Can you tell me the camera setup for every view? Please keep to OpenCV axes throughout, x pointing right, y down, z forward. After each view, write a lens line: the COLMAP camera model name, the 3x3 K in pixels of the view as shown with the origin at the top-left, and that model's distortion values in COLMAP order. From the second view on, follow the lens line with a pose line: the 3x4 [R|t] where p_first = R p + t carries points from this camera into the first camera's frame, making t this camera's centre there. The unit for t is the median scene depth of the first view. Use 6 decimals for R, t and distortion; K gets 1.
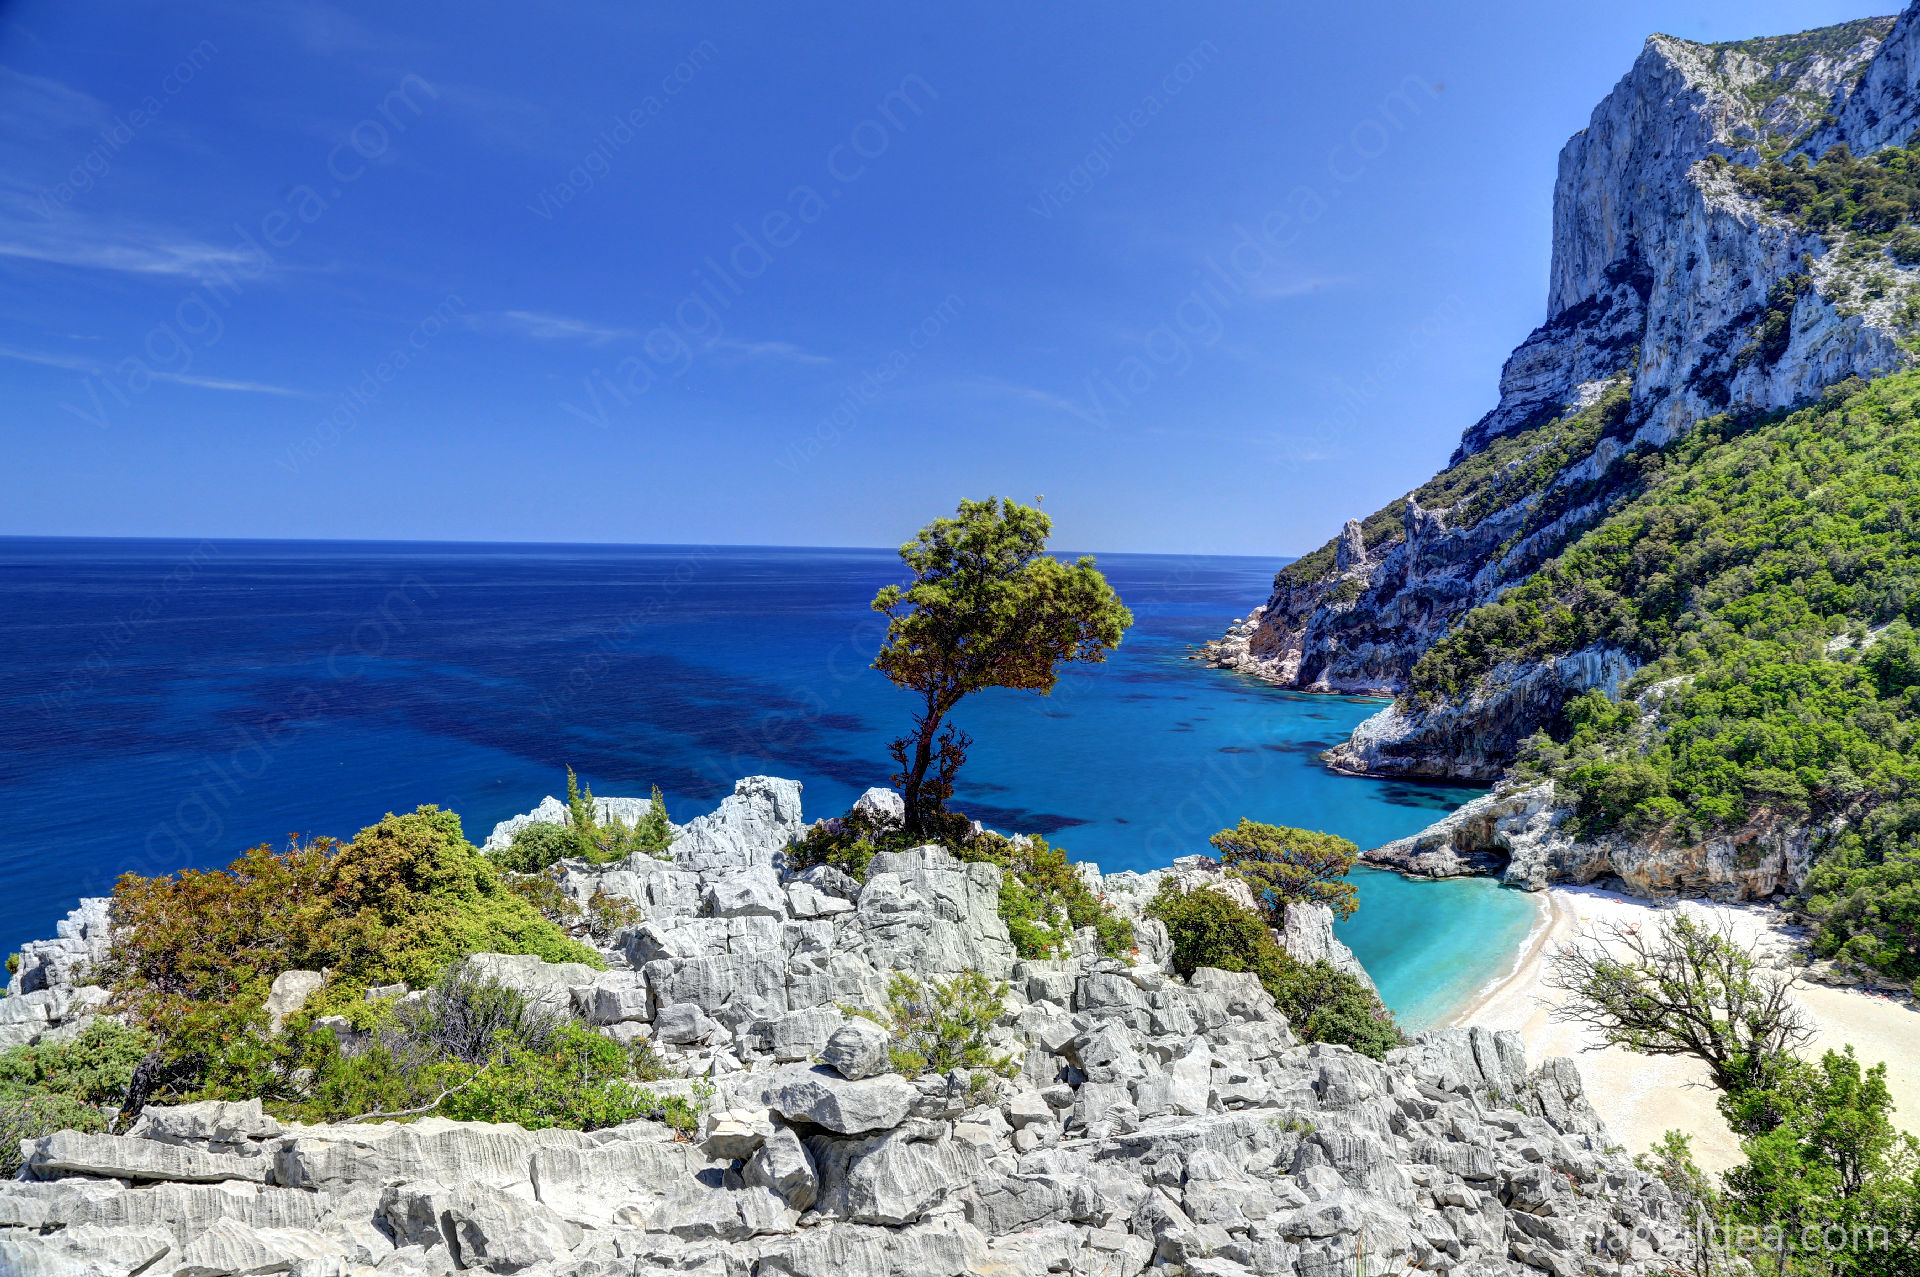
lens RADIAL K [[1312.2, 0, 974.3], [0, 1312.2, 639.8], [0, 0, 1]] dist [-0.120180, 0.073067]
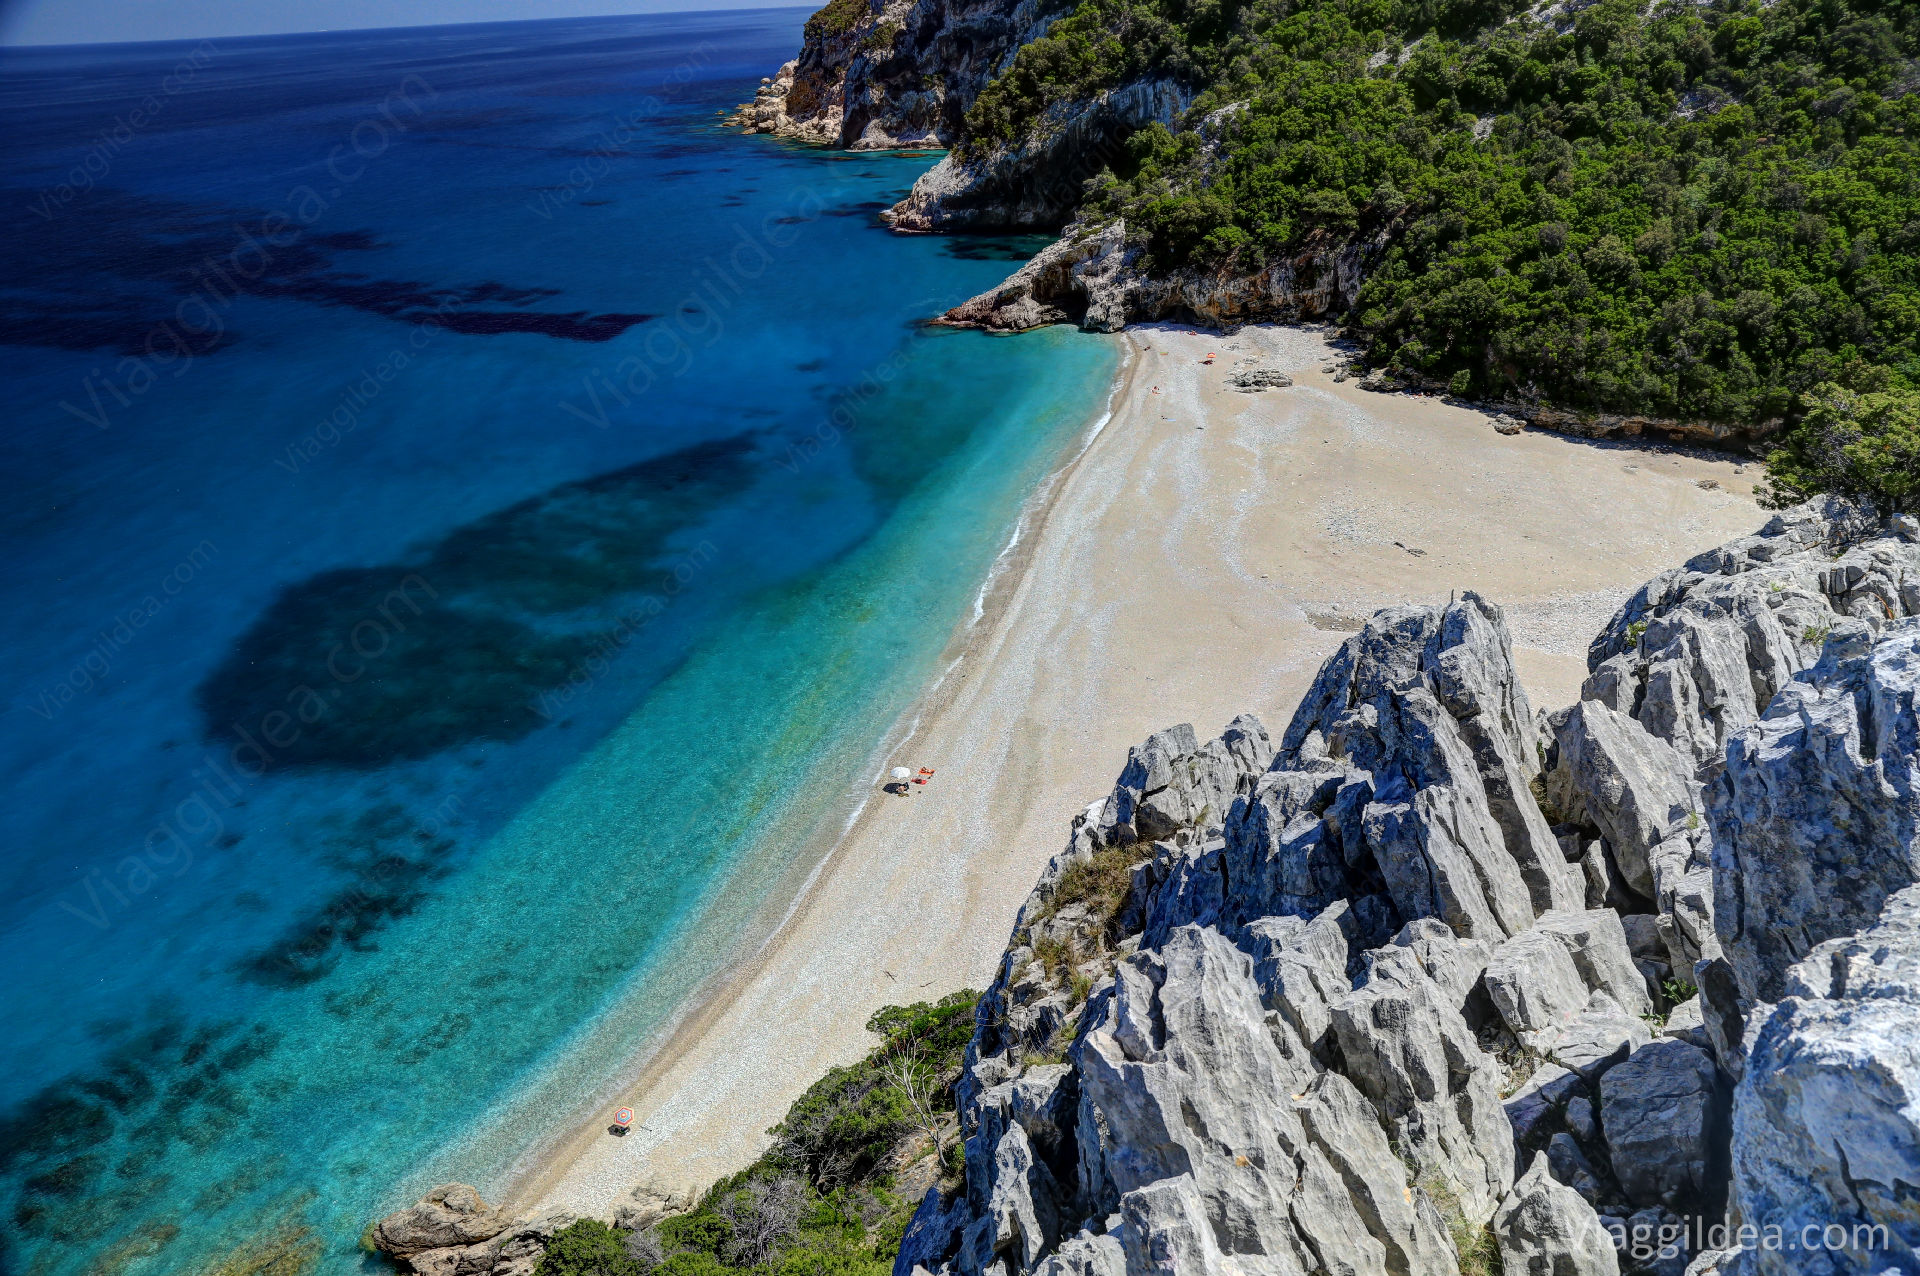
lens RADIAL K [[1312.2, 0, 973.0], [0, 1312.2, 619.4], [0, 0, 1]] dist [-0.120180, 0.073067]
pose [[0.936640, -0.194263, 0.291493, -0.010626], [0.072028, 0.921161, 0.382457, 0.001488], [-0.342809, -0.337229, 0.876789, 0.037647]]
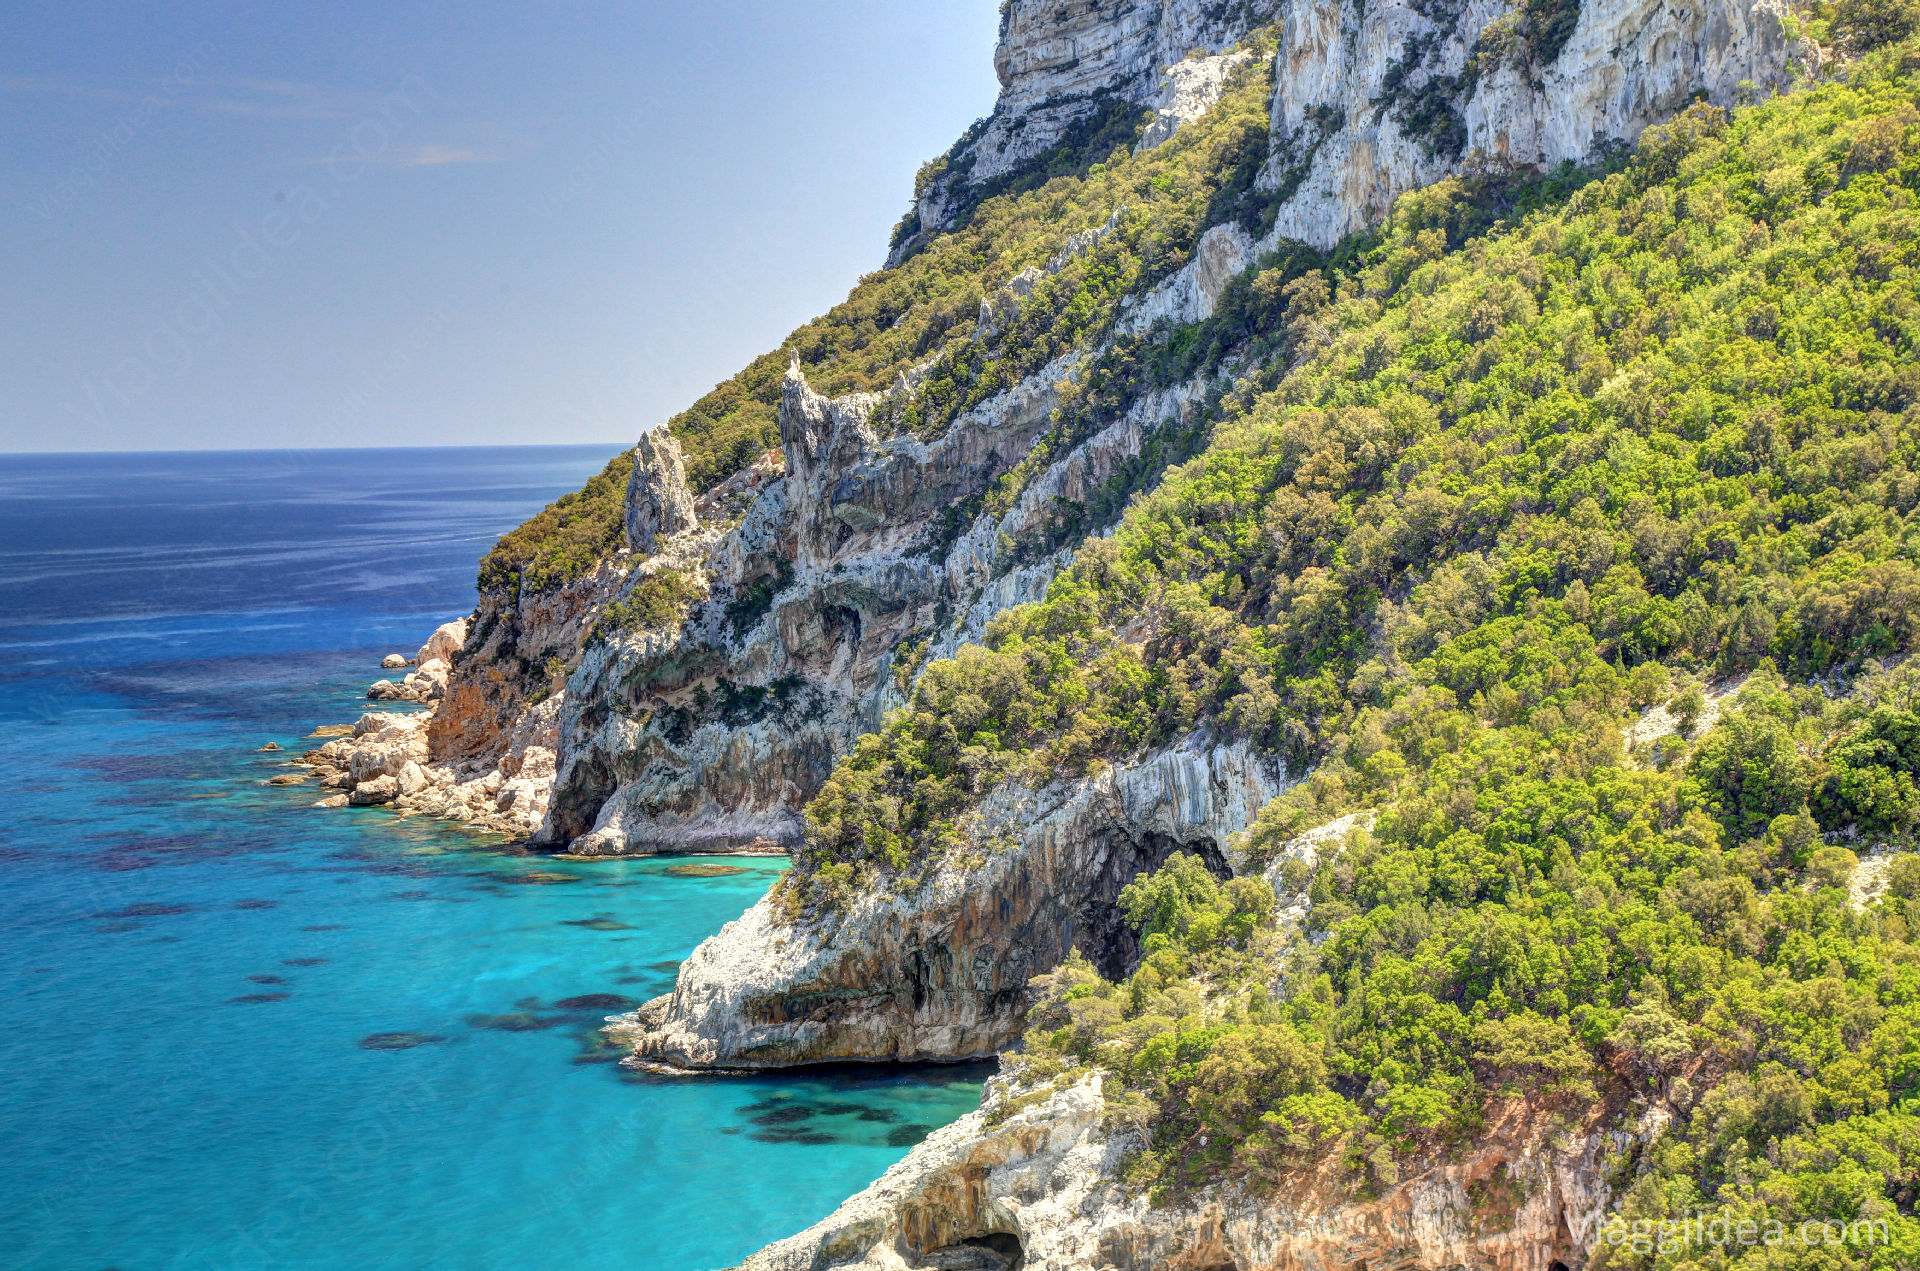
lens RADIAL K [[3451.0, 0, 1002.0], [0, 3451.0, 663.6], [0, 0, 1]] dist [0.300266, 0.000000]
pose [[0.930490, -0.066587, 0.360216, -0.012785], [0.067636, 0.997663, 0.009708, -0.038450], [-0.360020, 0.015330, 0.932819, -0.109502]]
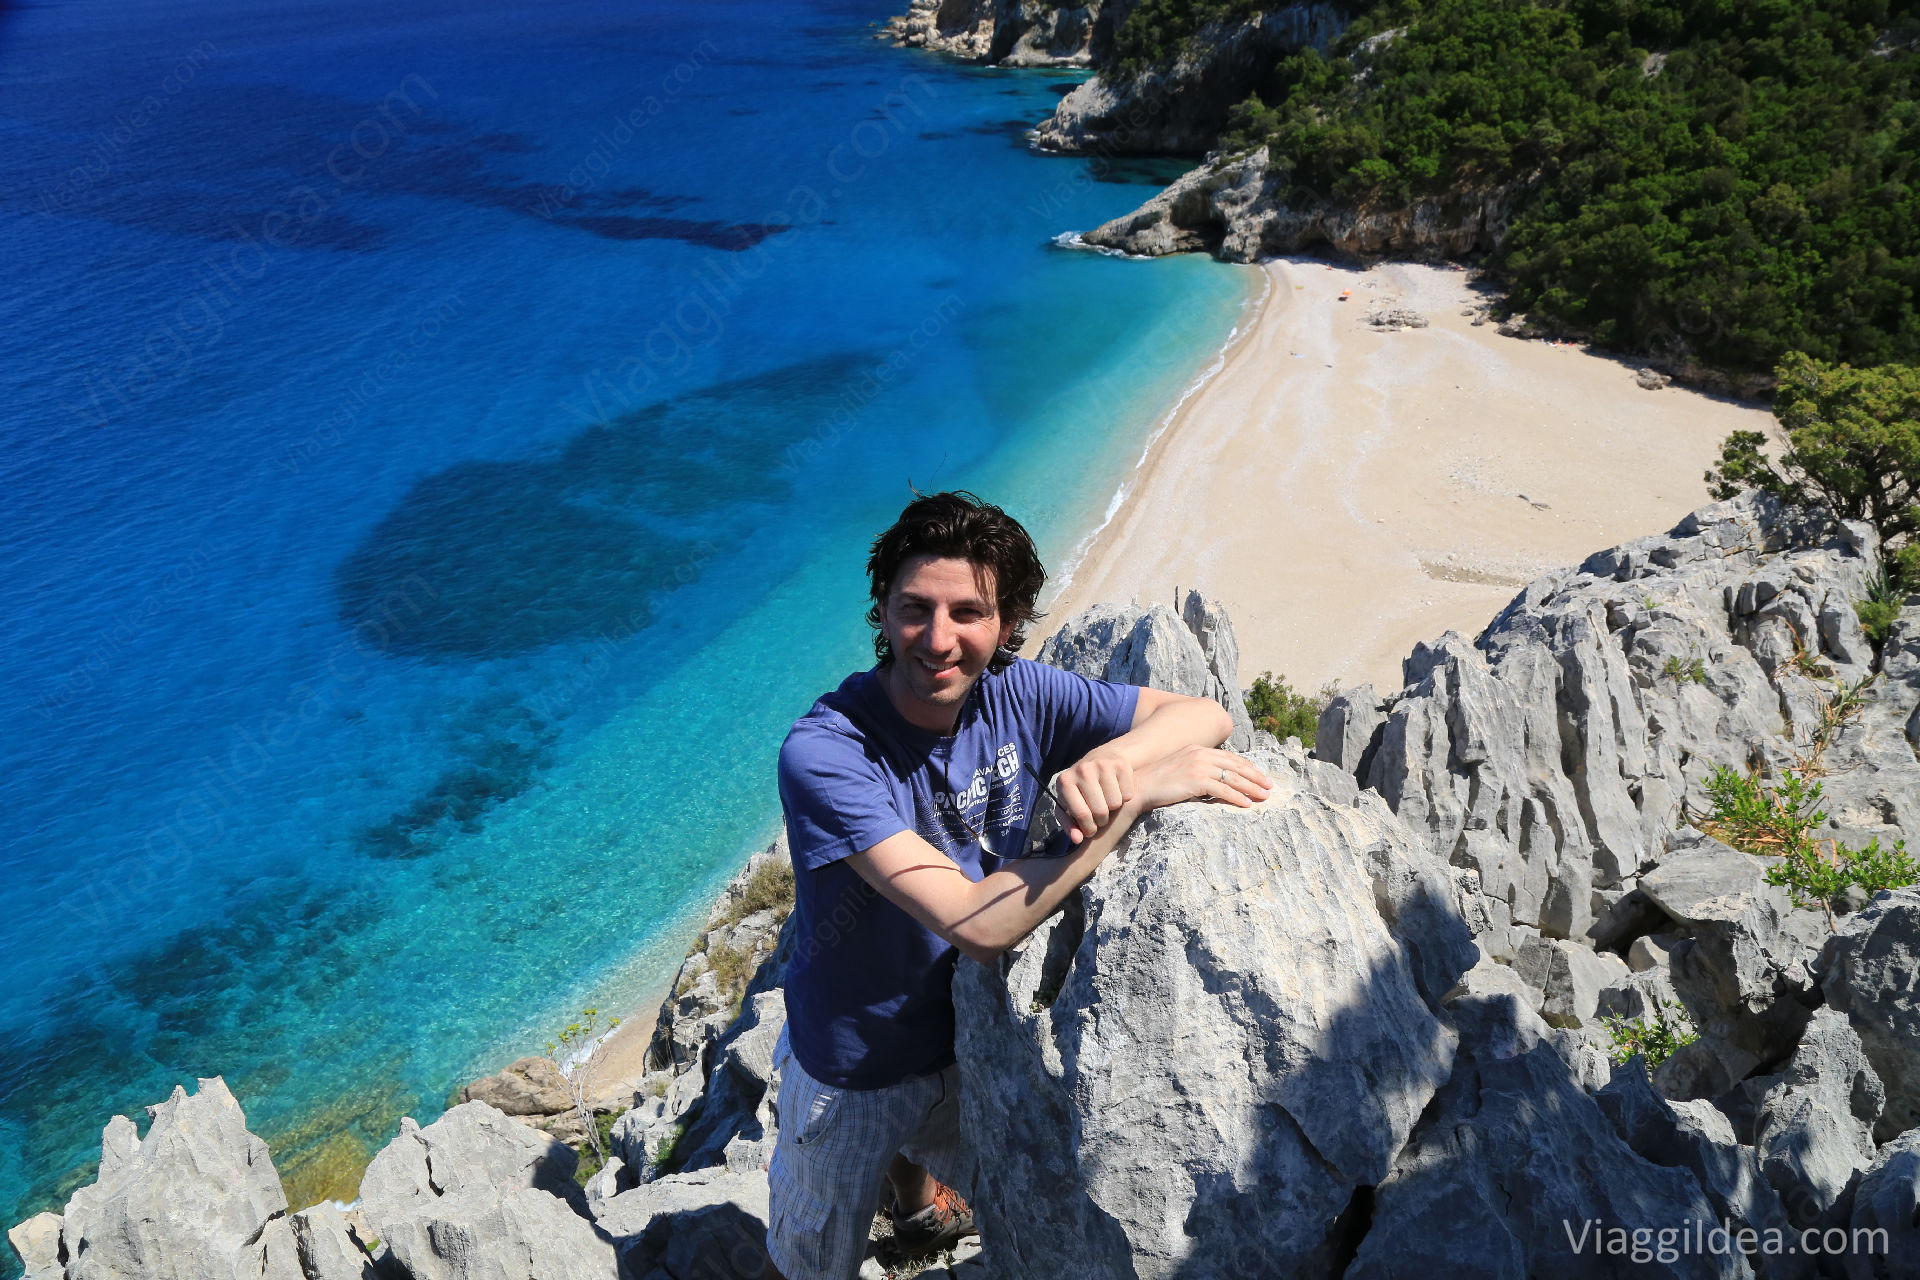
lens RADIAL K [[1312.2, 0, 975.7], [0, 1312.2, 585.5], [0, 0, 1]] dist [-0.120180, 0.073067]
pose [[0.969728, -0.143109, 0.197857, -0.004507], [0.051507, 0.911912, 0.407142, 0.002234], [-0.238694, -0.384626, 0.891677, 0.038512]]
